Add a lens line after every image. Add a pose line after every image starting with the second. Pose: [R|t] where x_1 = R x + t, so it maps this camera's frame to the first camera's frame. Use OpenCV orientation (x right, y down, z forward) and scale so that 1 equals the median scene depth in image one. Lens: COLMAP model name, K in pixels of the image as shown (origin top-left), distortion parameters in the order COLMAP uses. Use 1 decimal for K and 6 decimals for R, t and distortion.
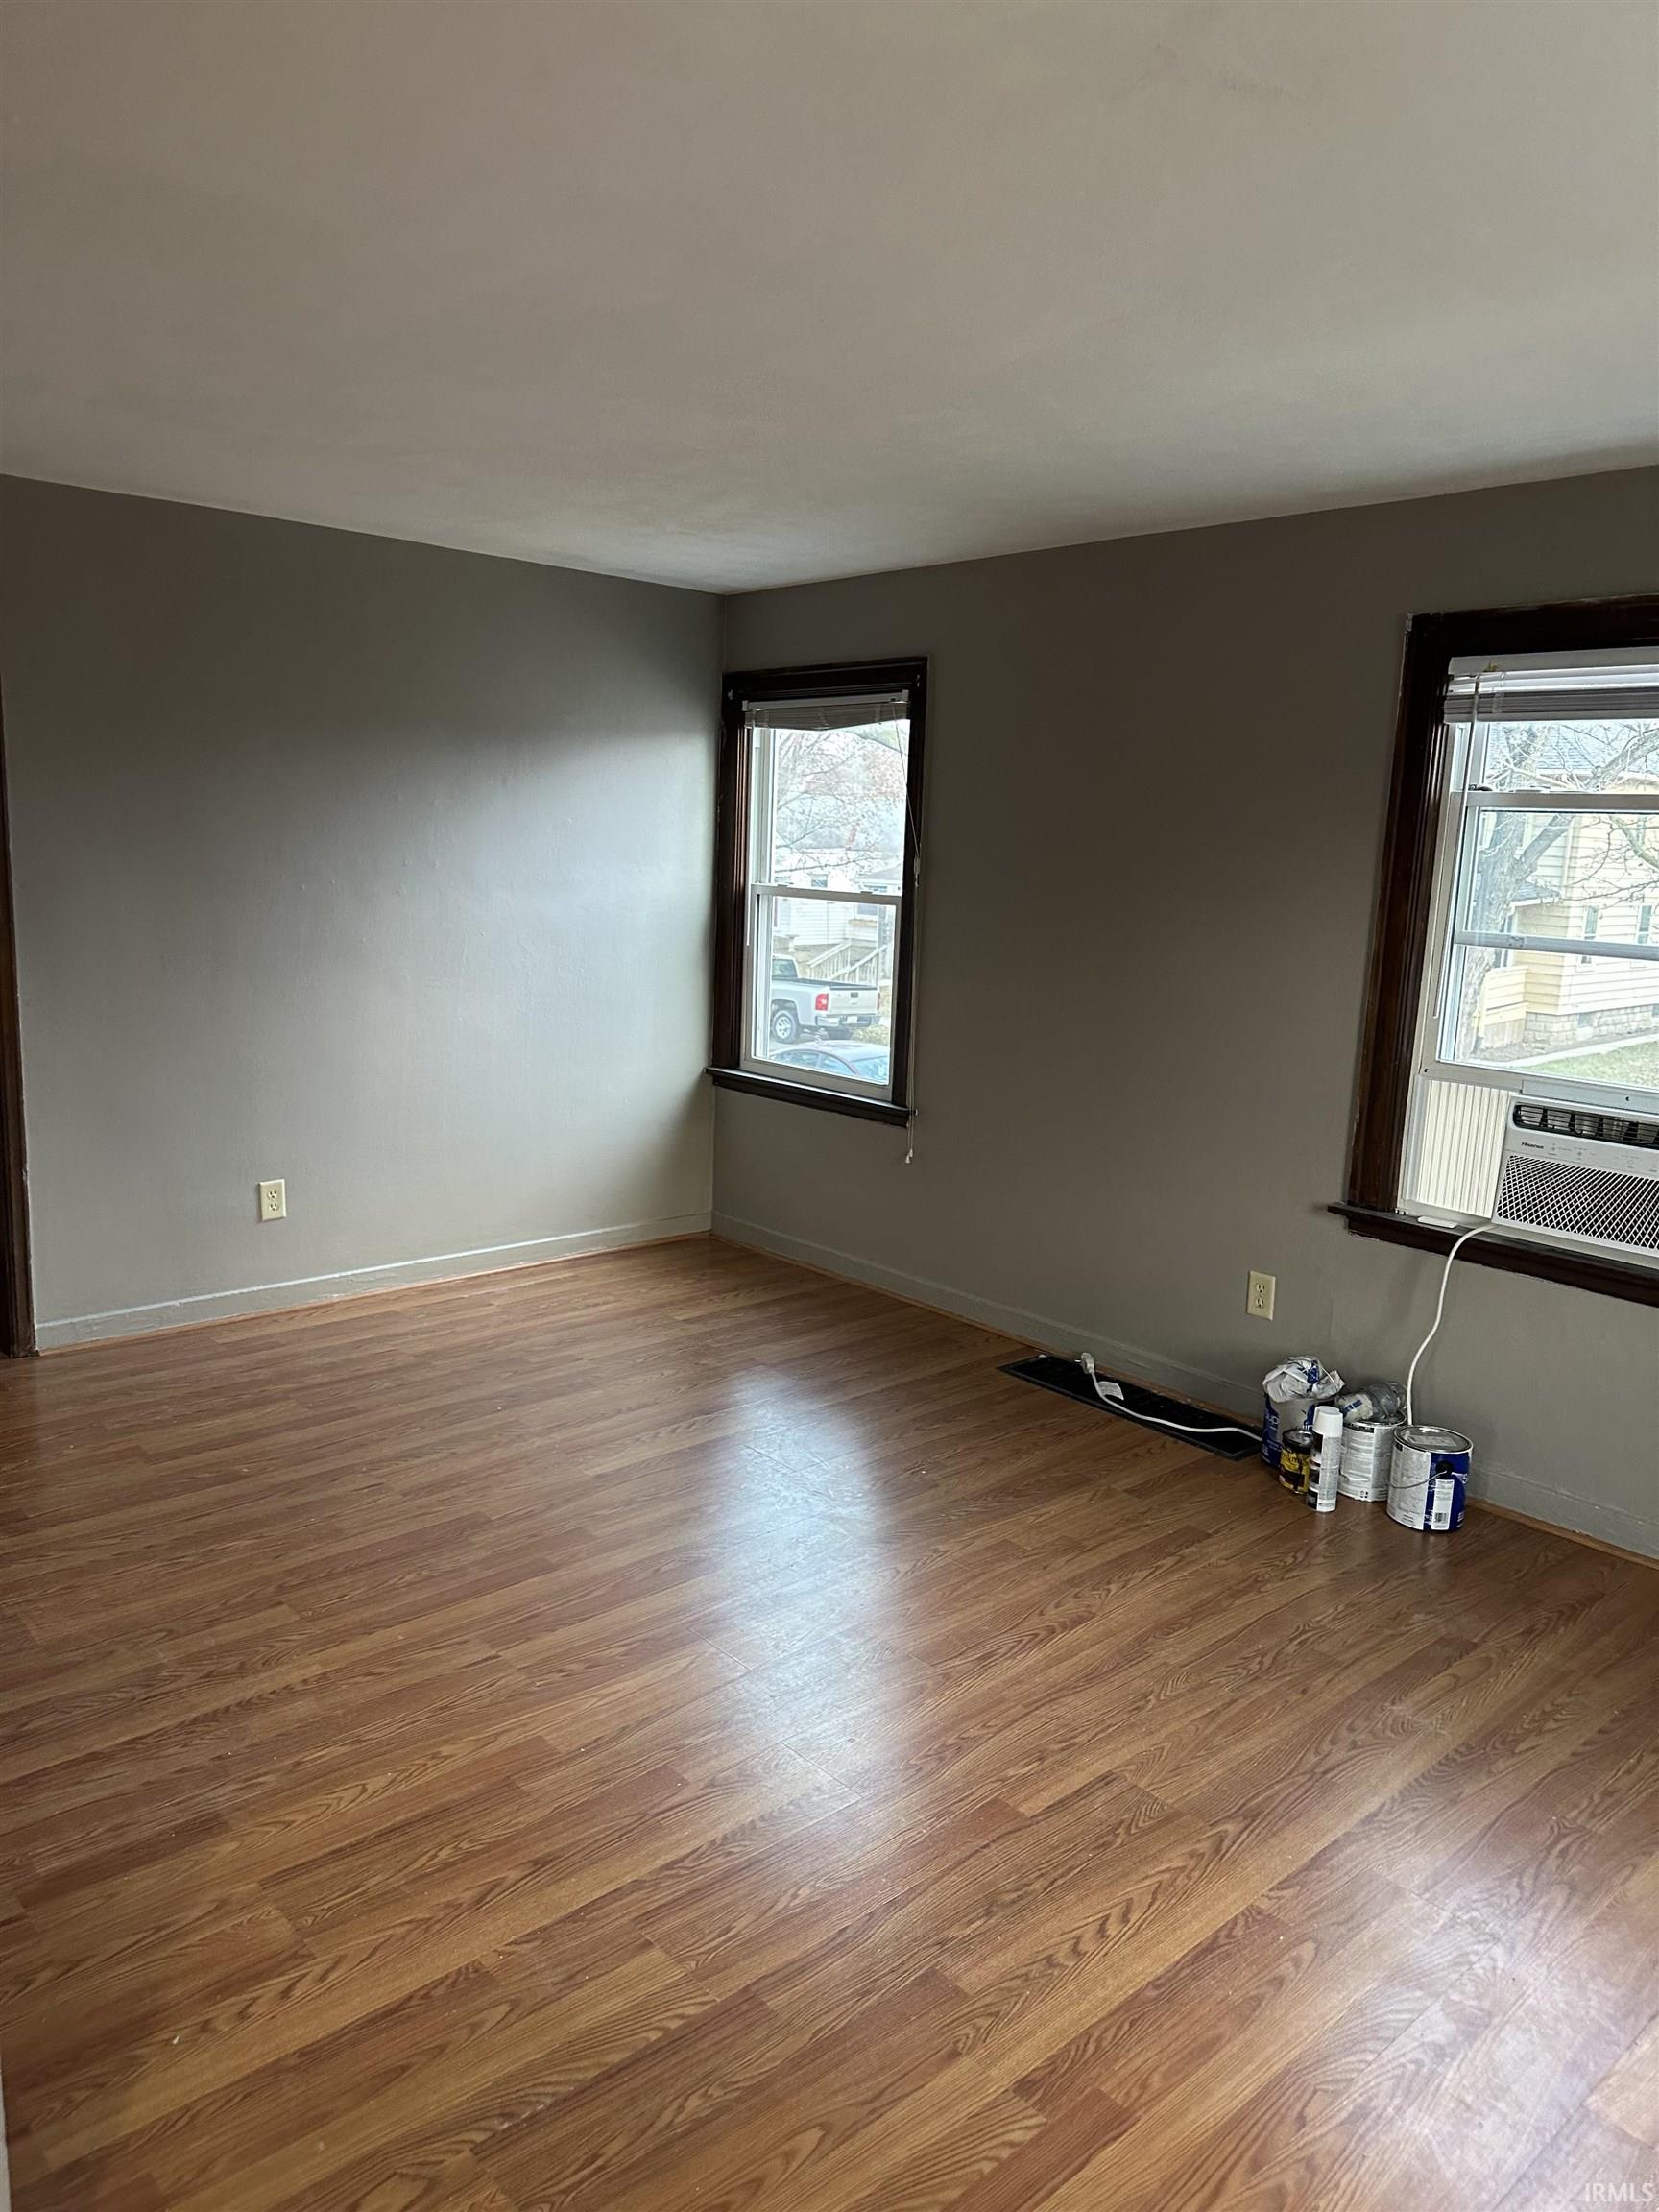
lens RADIAL K [[1546.1, 0, 806.2], [0, 1546.1, 1084.8], [0, 0, 1]] dist [0.018429, -0.031277]
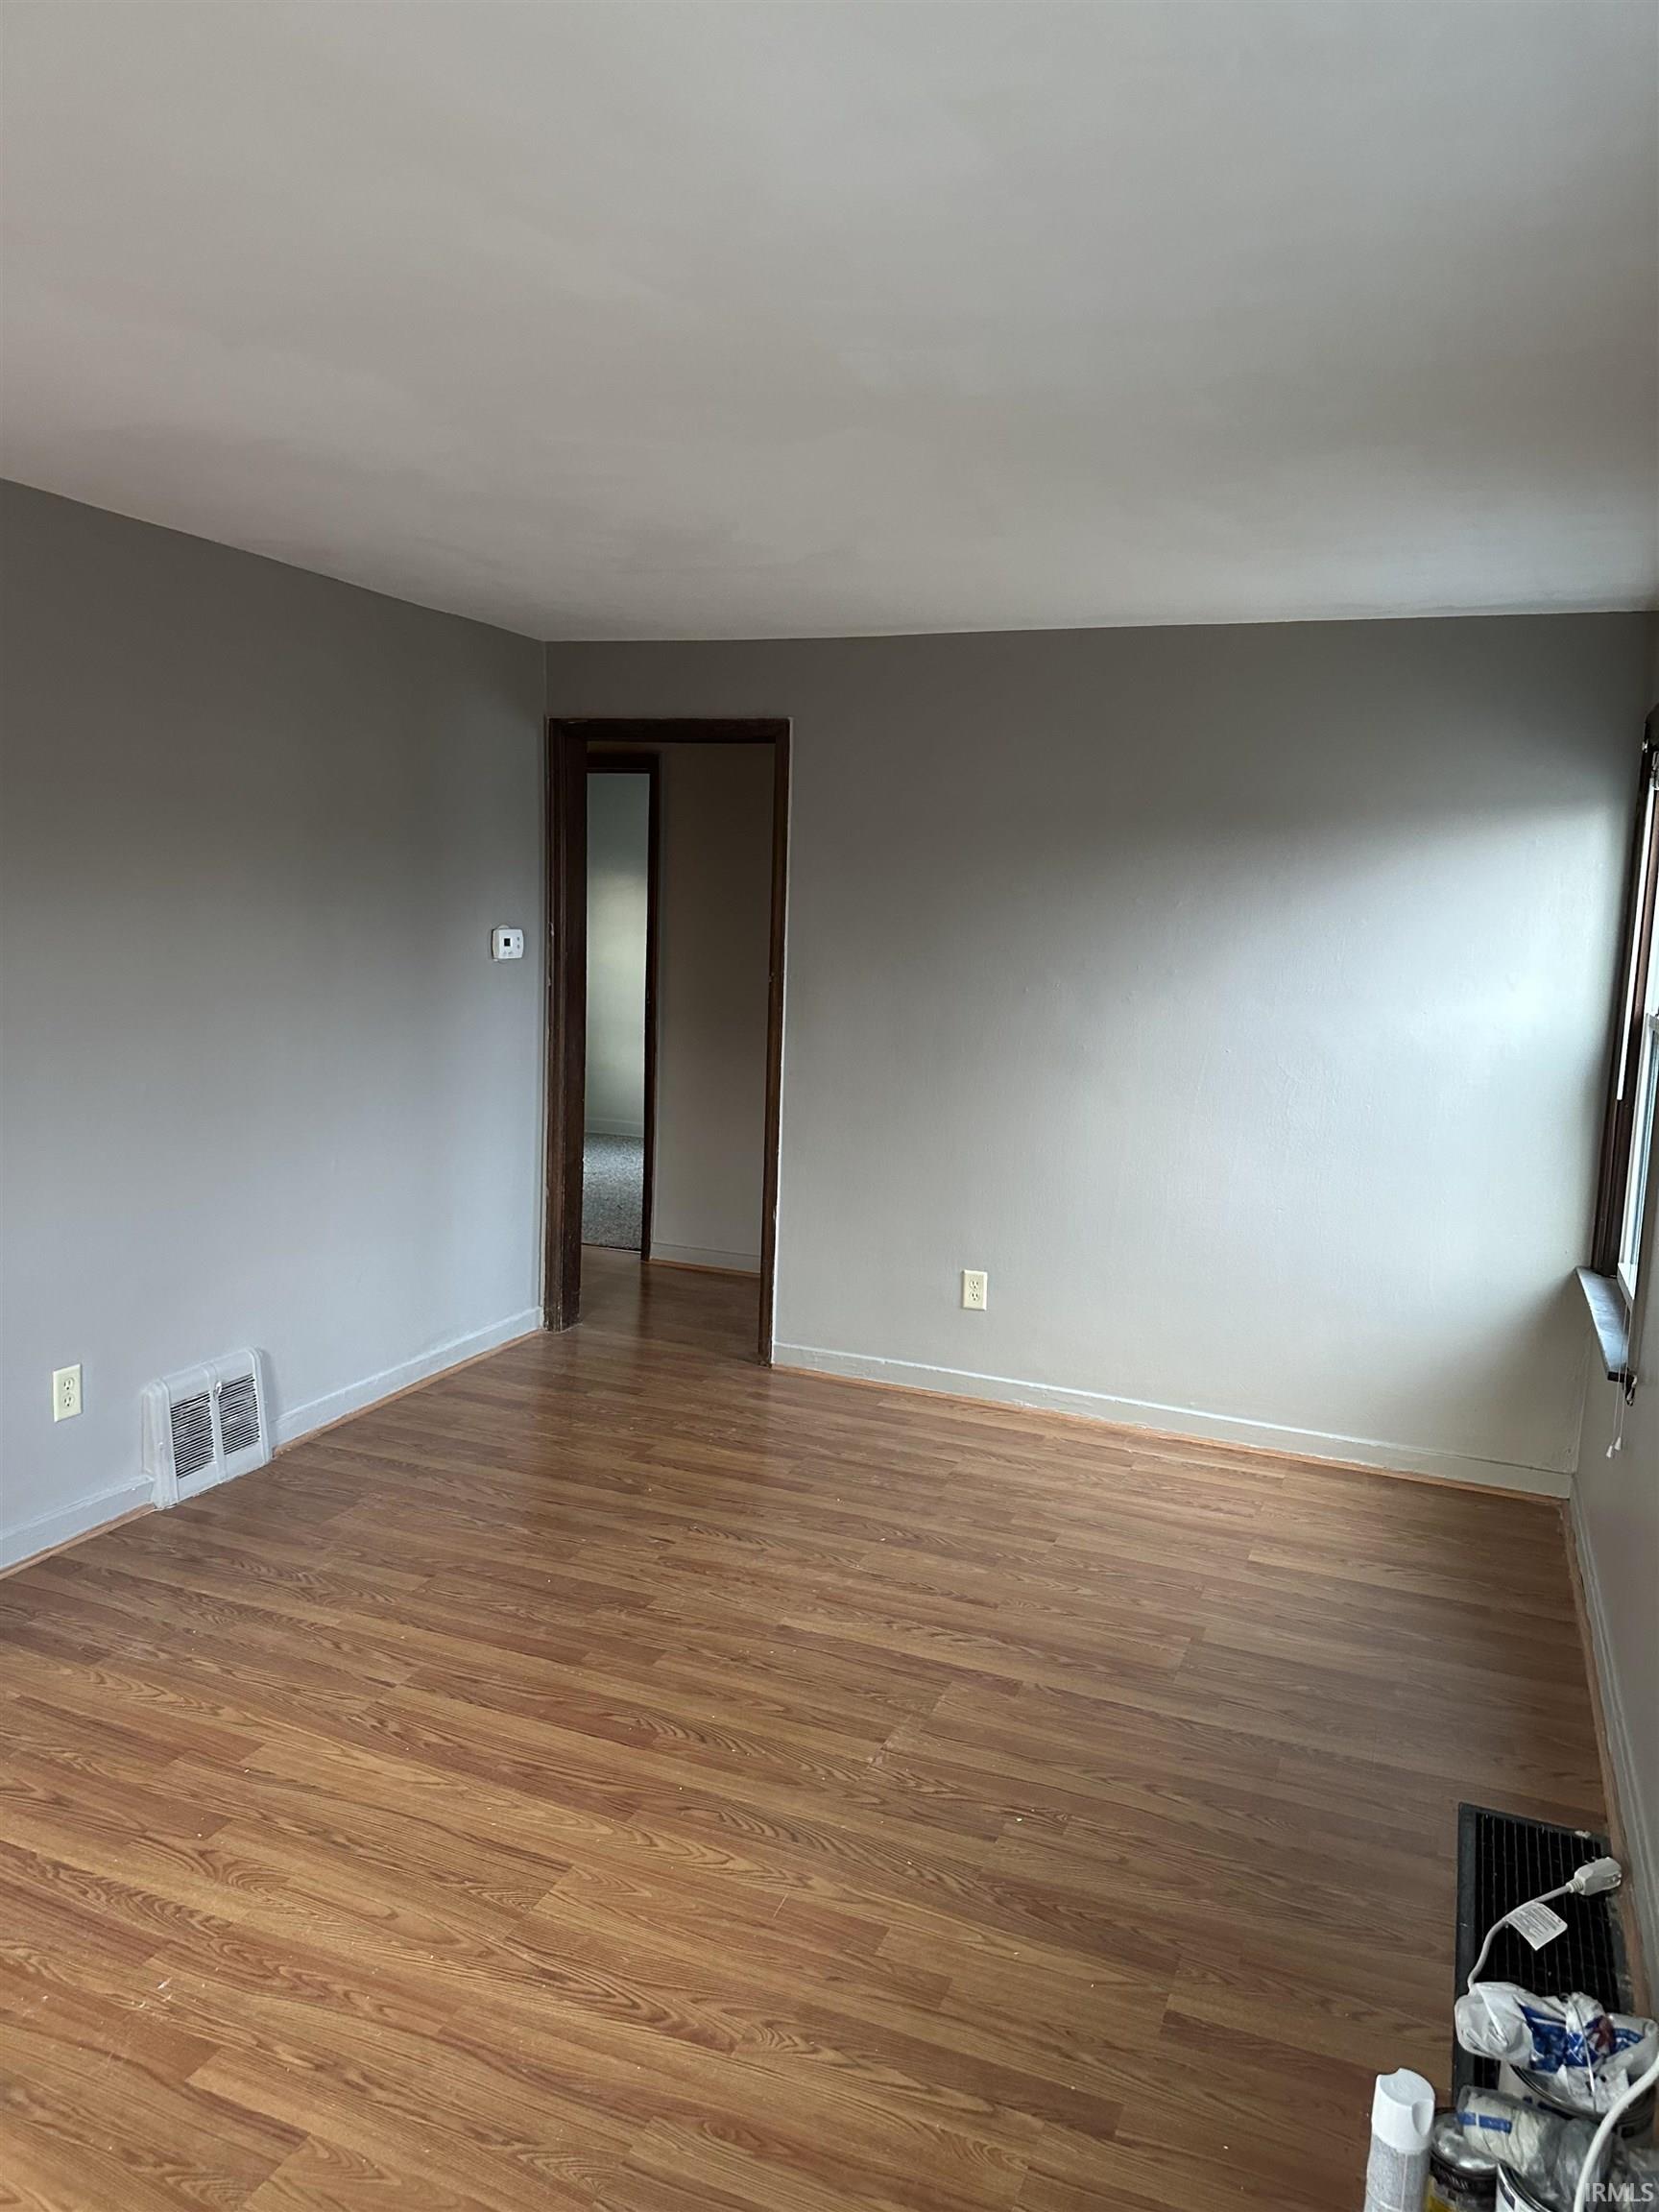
lens RADIAL K [[1546.1, 0, 843.8], [0, 1546.1, 1111.1], [0, 0, 1]] dist [0.018429, -0.031277]
pose [[0.468626, 0.120467, -0.875144, 0.528339], [-0.178898, 0.983073, 0.039526, -0.070812], [0.865092, 0.138039, 0.482245, 0.457906]]
